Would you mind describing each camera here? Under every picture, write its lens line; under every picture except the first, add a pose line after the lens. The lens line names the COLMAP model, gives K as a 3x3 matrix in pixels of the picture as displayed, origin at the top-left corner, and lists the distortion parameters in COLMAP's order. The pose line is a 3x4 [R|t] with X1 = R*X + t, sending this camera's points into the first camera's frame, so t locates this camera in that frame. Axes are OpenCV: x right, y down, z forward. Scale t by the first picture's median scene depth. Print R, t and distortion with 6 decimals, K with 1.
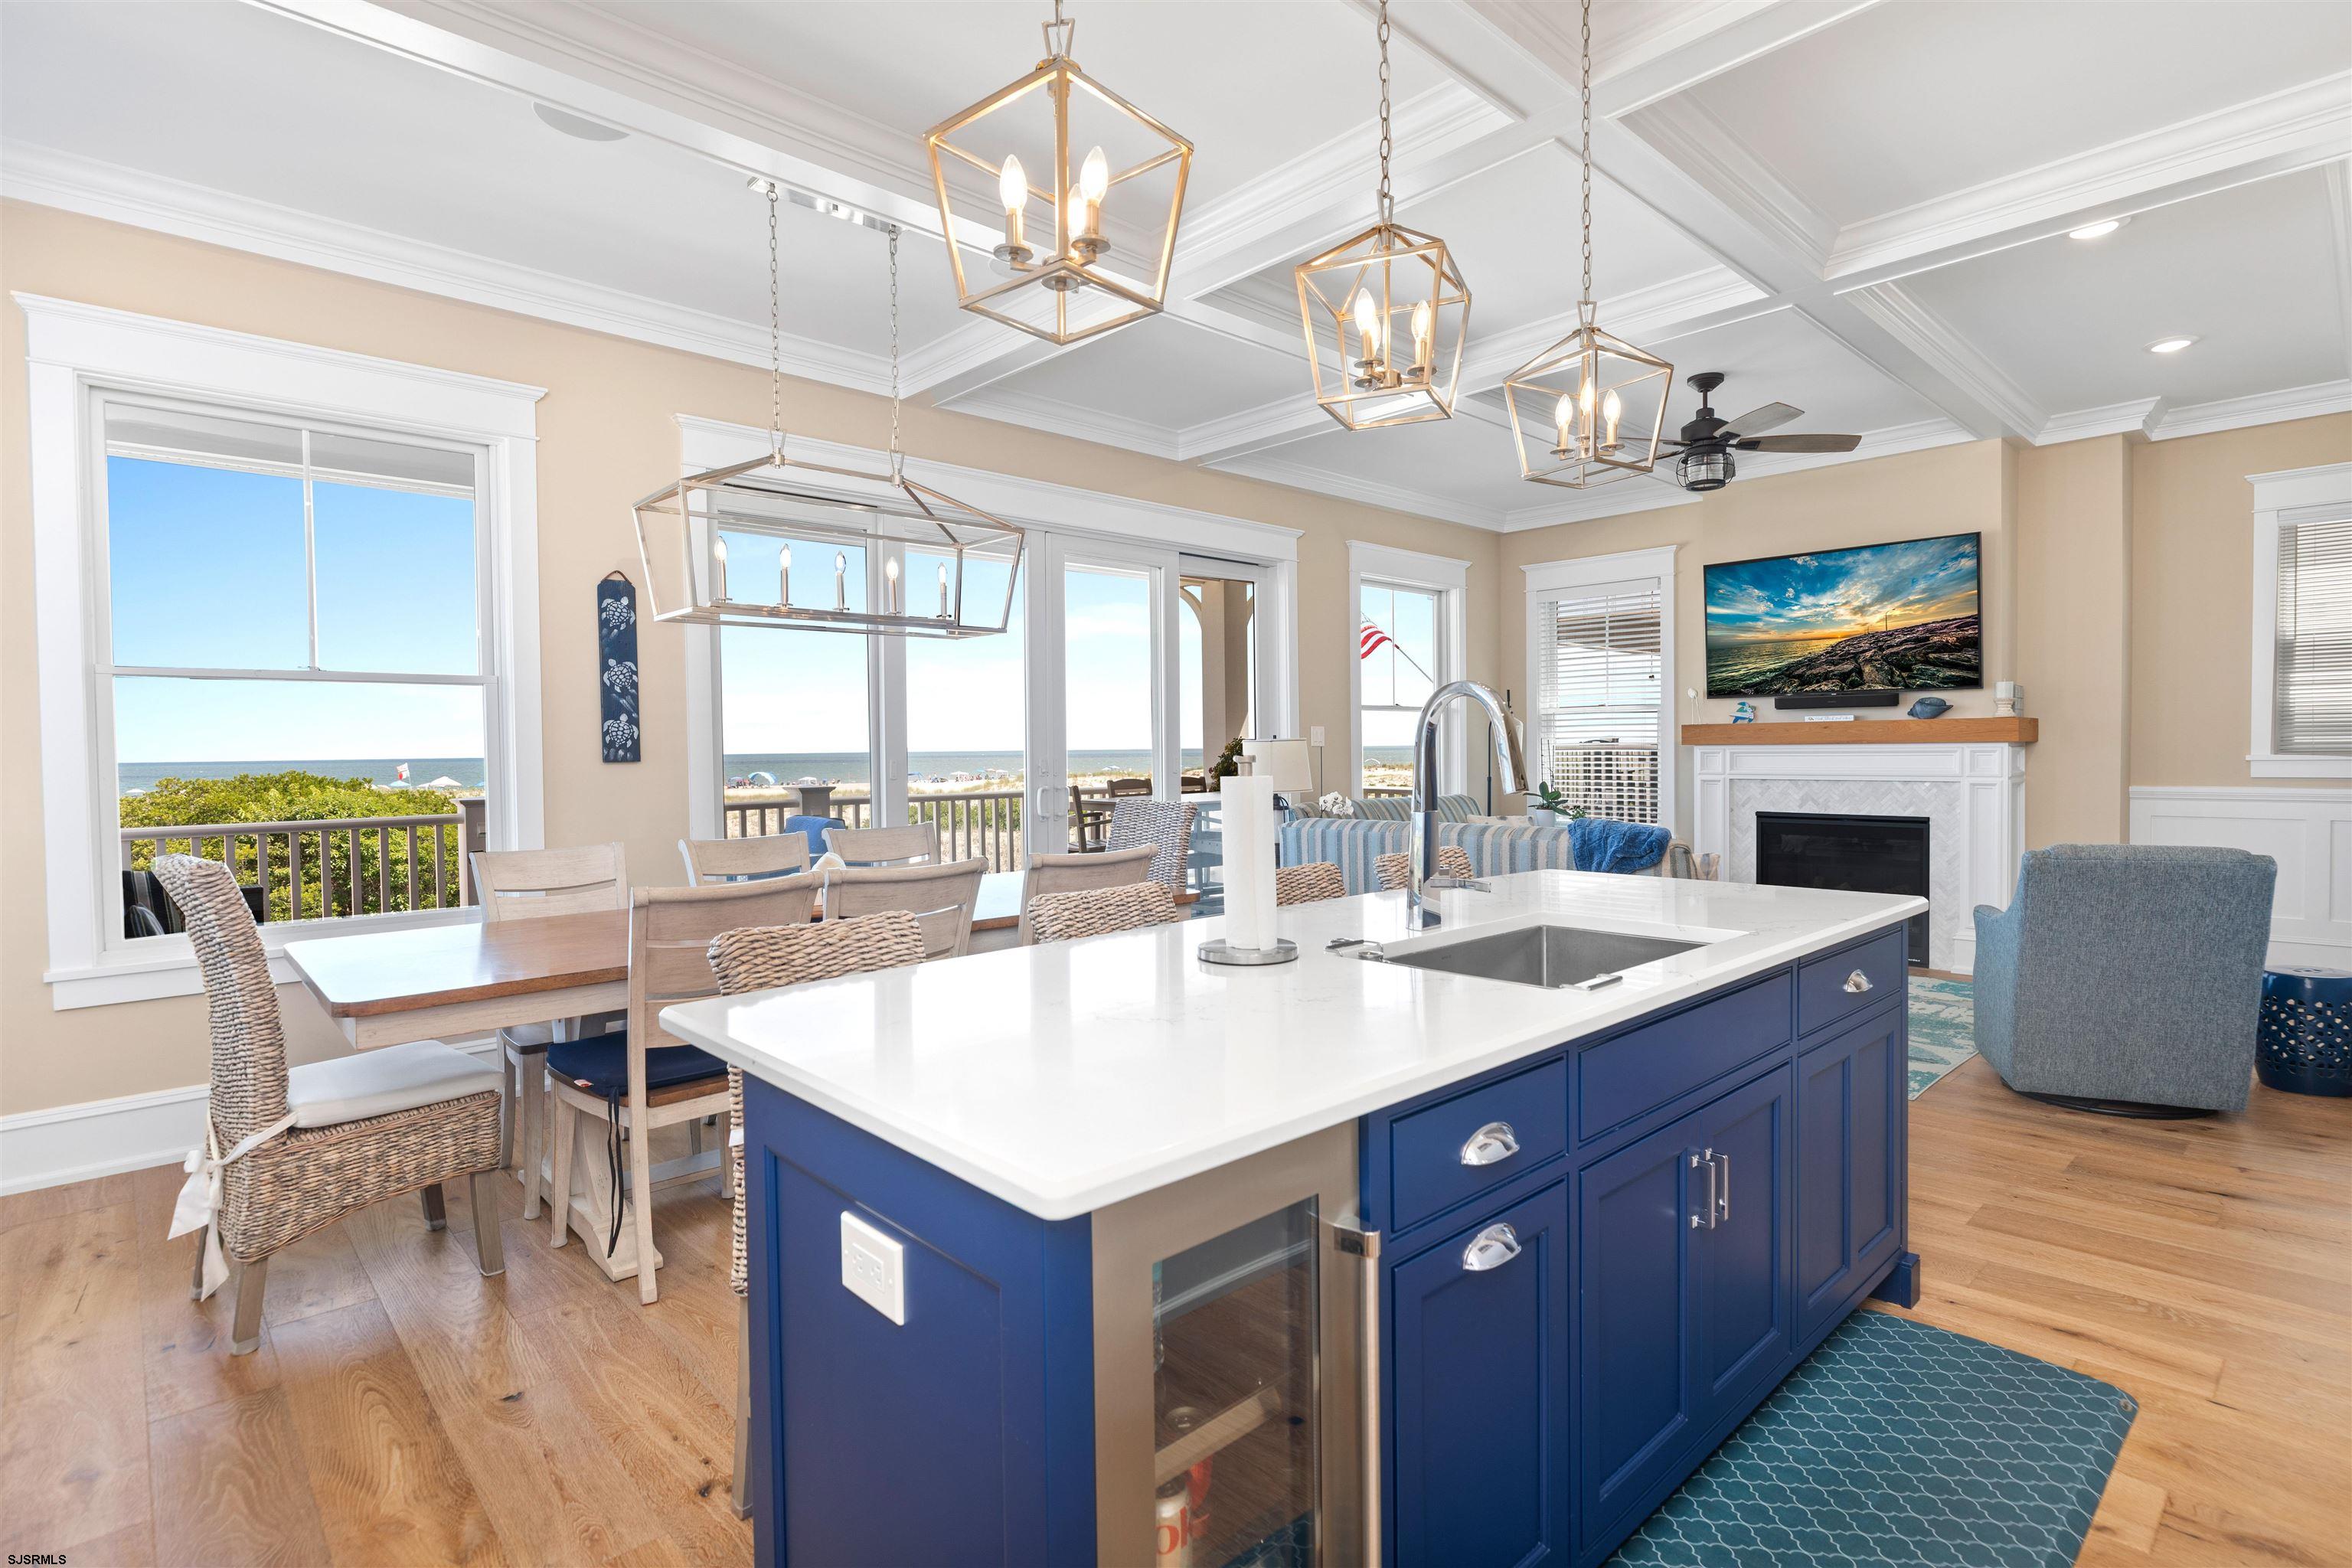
lens RADIAL K [[1057.2, 0, 1247.7], [0, 1057.2, 782.3], [0, 0, 1]] dist [0.028550, -0.020697]
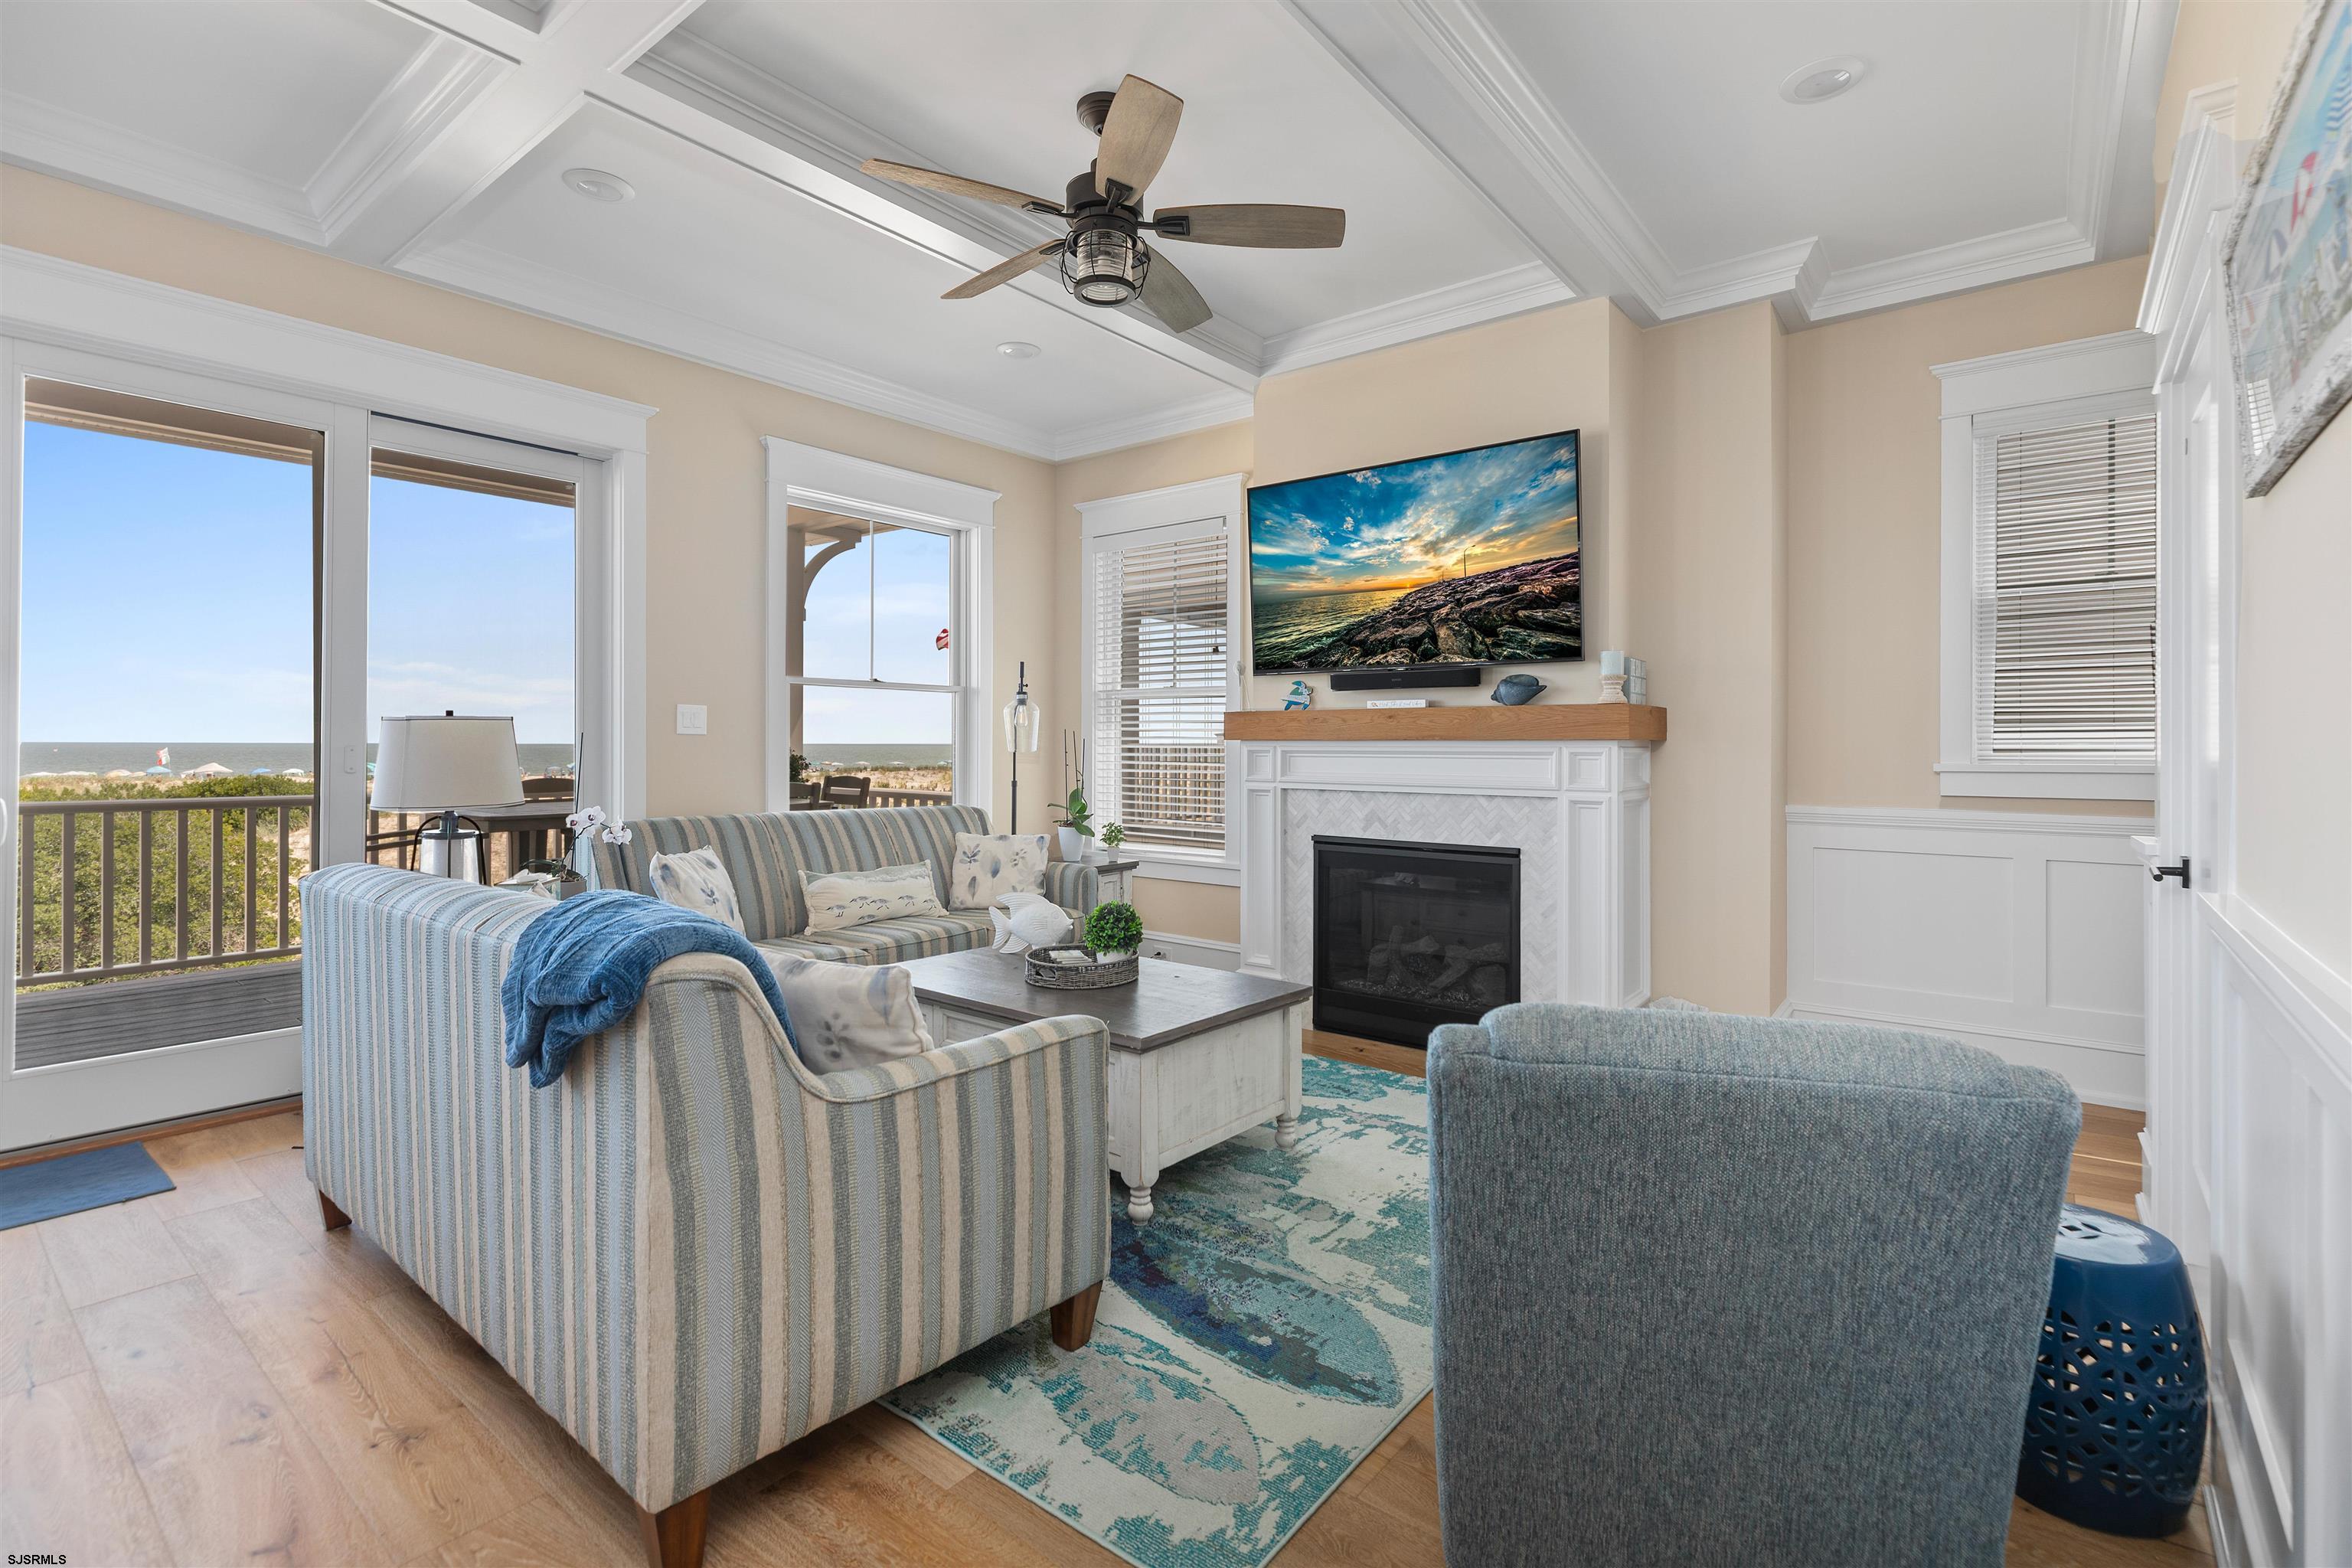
lens RADIAL K [[1045.0, 0, 1172.3], [0, 1045.0, 754.7], [0, 0, 1]] dist [-0.001832, 0.000085]
pose [[0.990621, 0.012636, 0.136052, 0.317222], [-0.009777, 0.999718, -0.021660, -0.010716], [-0.136287, 0.020126, 0.990465, 0.354194]]
